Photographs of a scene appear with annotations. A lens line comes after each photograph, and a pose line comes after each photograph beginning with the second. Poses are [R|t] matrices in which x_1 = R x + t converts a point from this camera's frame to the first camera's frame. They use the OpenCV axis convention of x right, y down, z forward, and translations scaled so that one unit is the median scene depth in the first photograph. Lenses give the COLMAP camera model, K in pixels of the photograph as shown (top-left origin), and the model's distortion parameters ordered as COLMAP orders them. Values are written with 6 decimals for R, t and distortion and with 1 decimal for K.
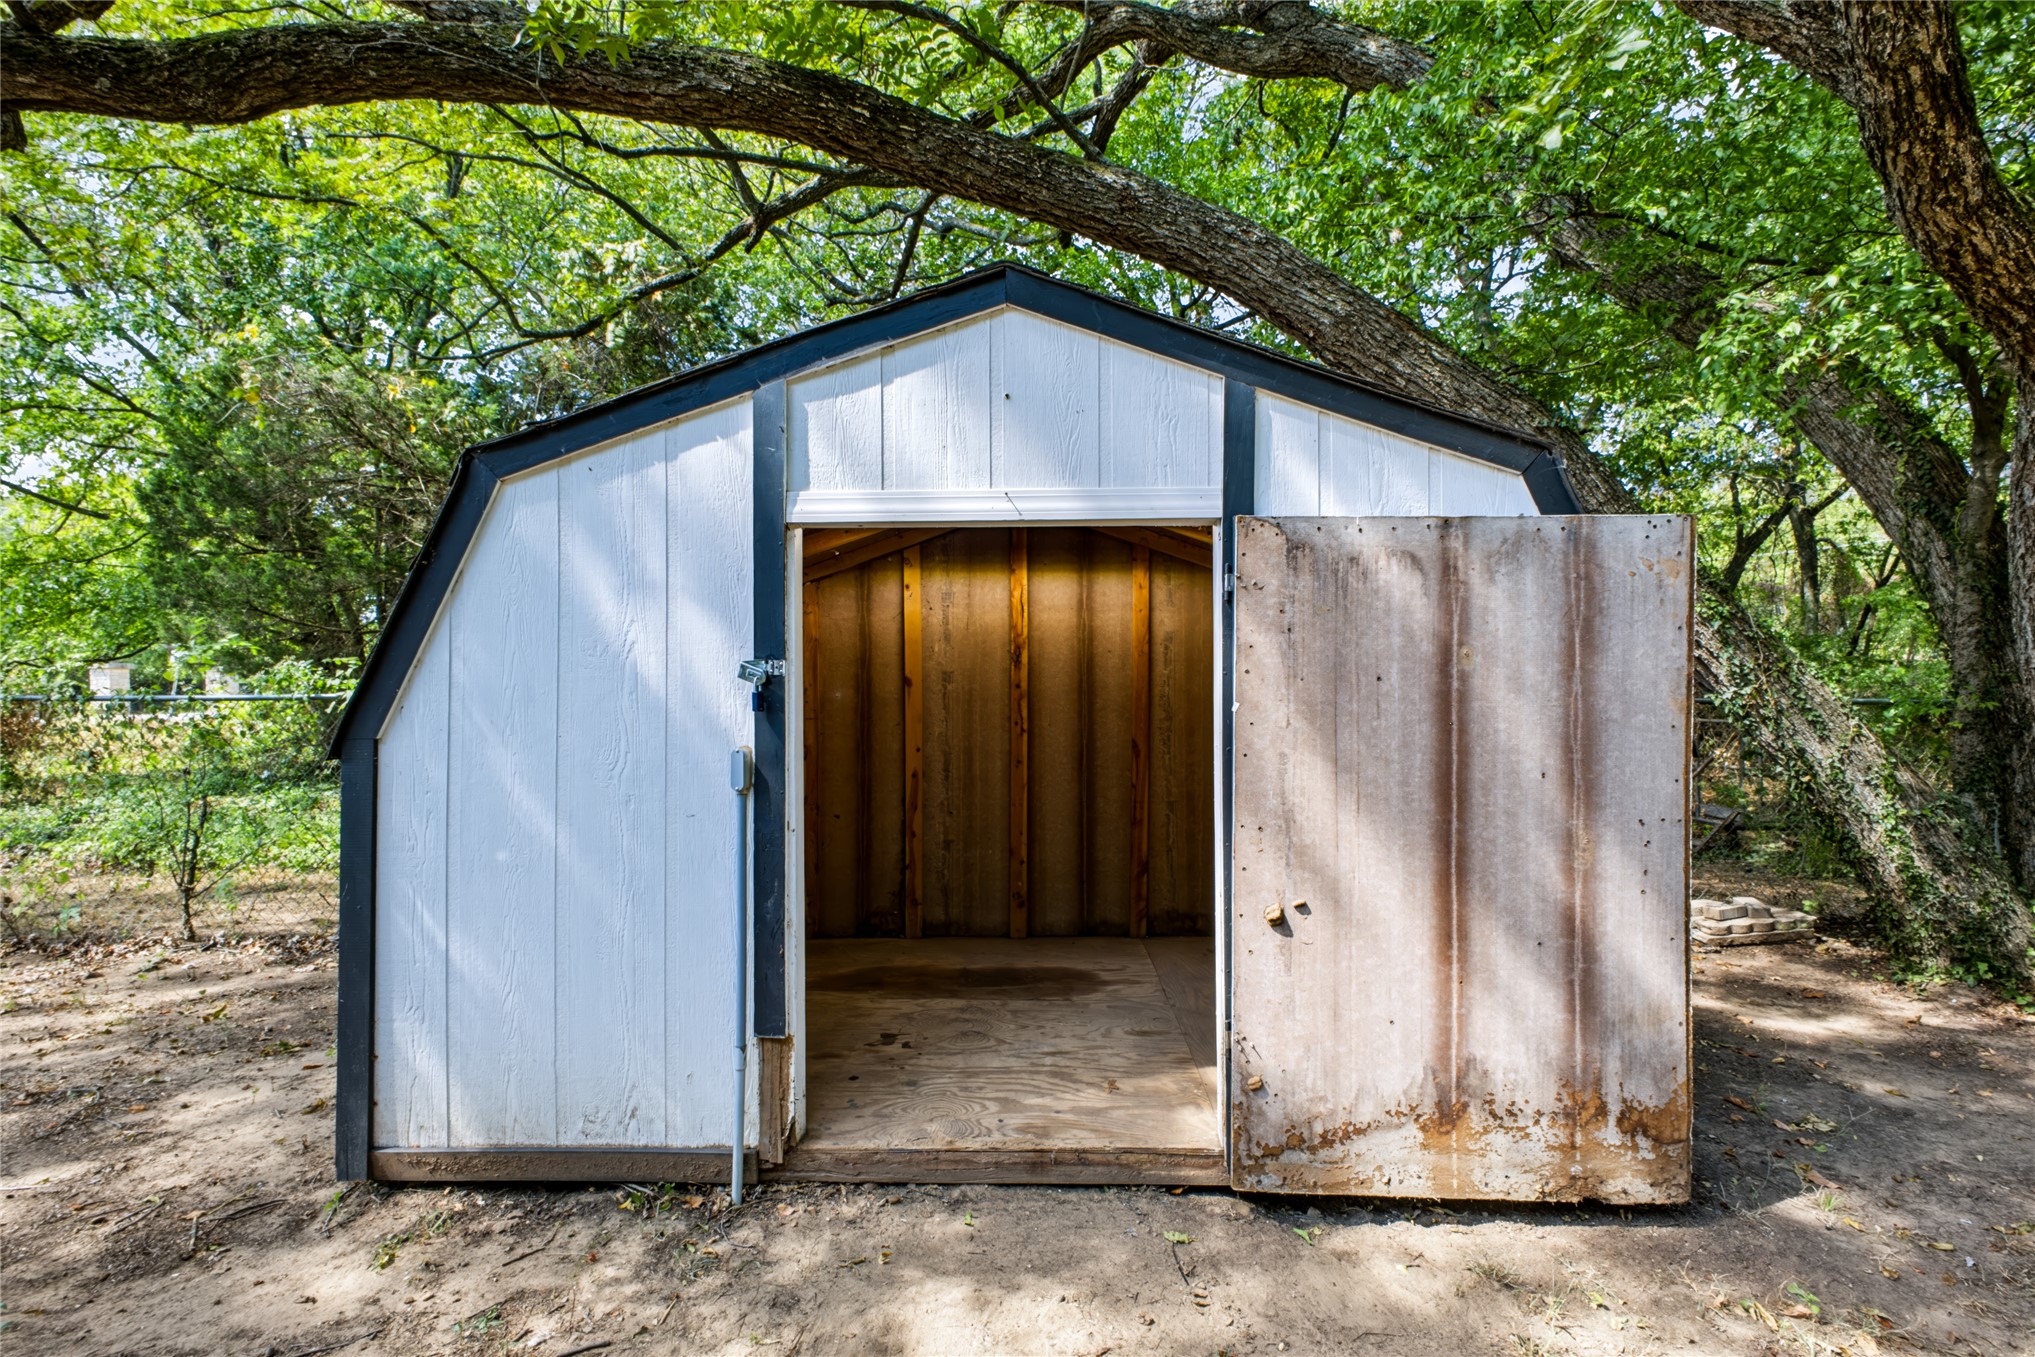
lens RADIAL K [[906.7, 0, 1017.1], [0, 906.7, 726.9], [0, 0, 1]] dist [-0.000336, -0.000081]
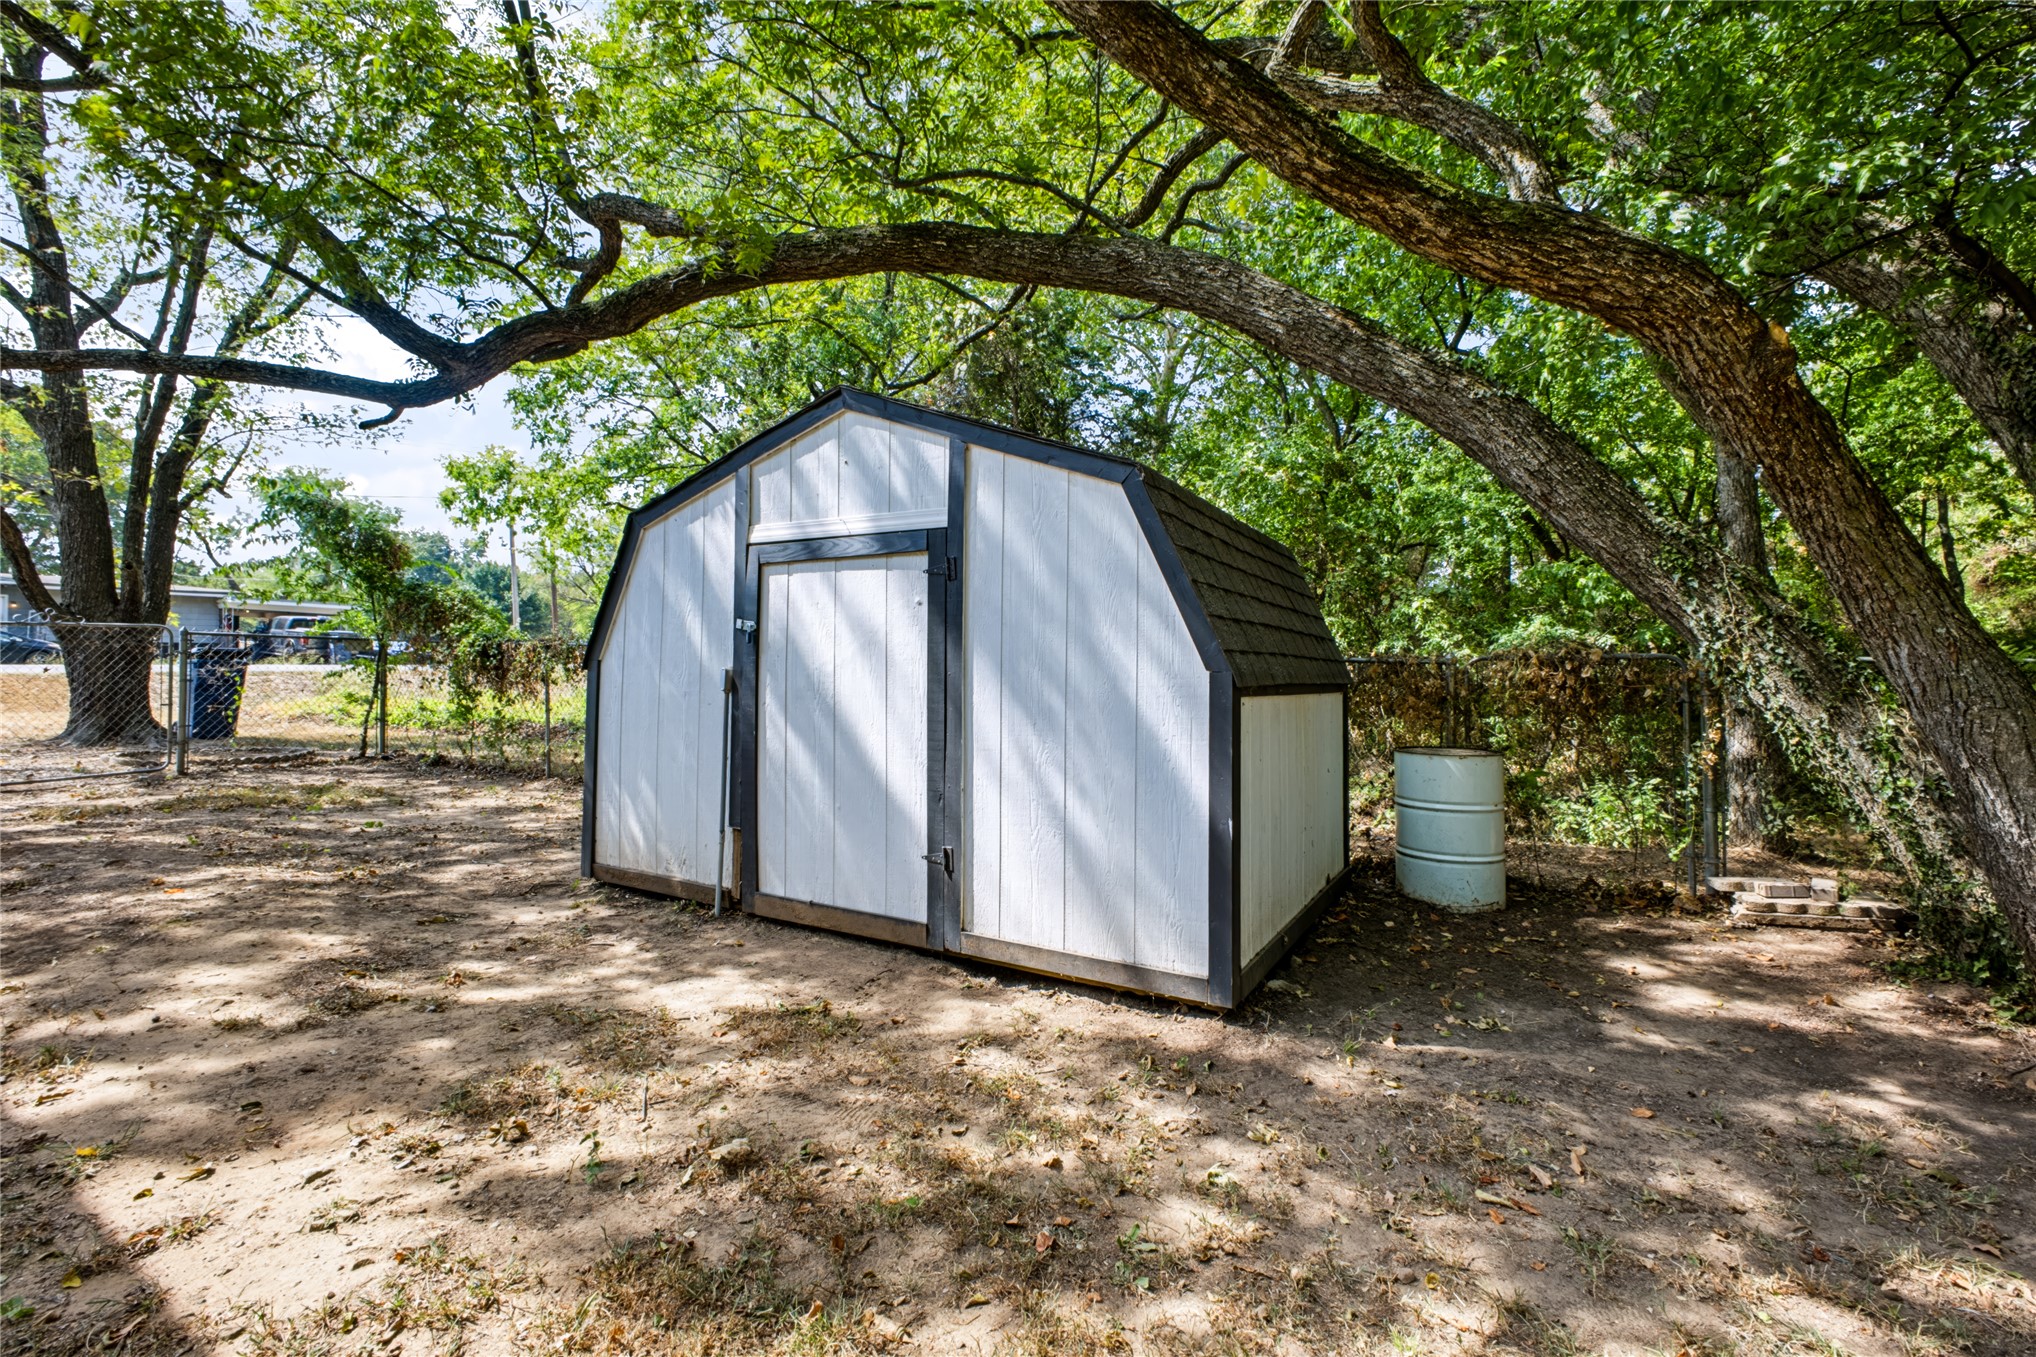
lens RADIAL K [[900.7, 0, 1040.2], [0, 900.7, 671.7], [0, 0, 1]] dist [0.001706, 0.000160]
pose [[0.885496, 0.020531, -0.464193, 1.000331], [-0.029638, 0.999485, -0.012332, 0.033890], [0.463701, 0.024678, 0.885648, -0.286129]]
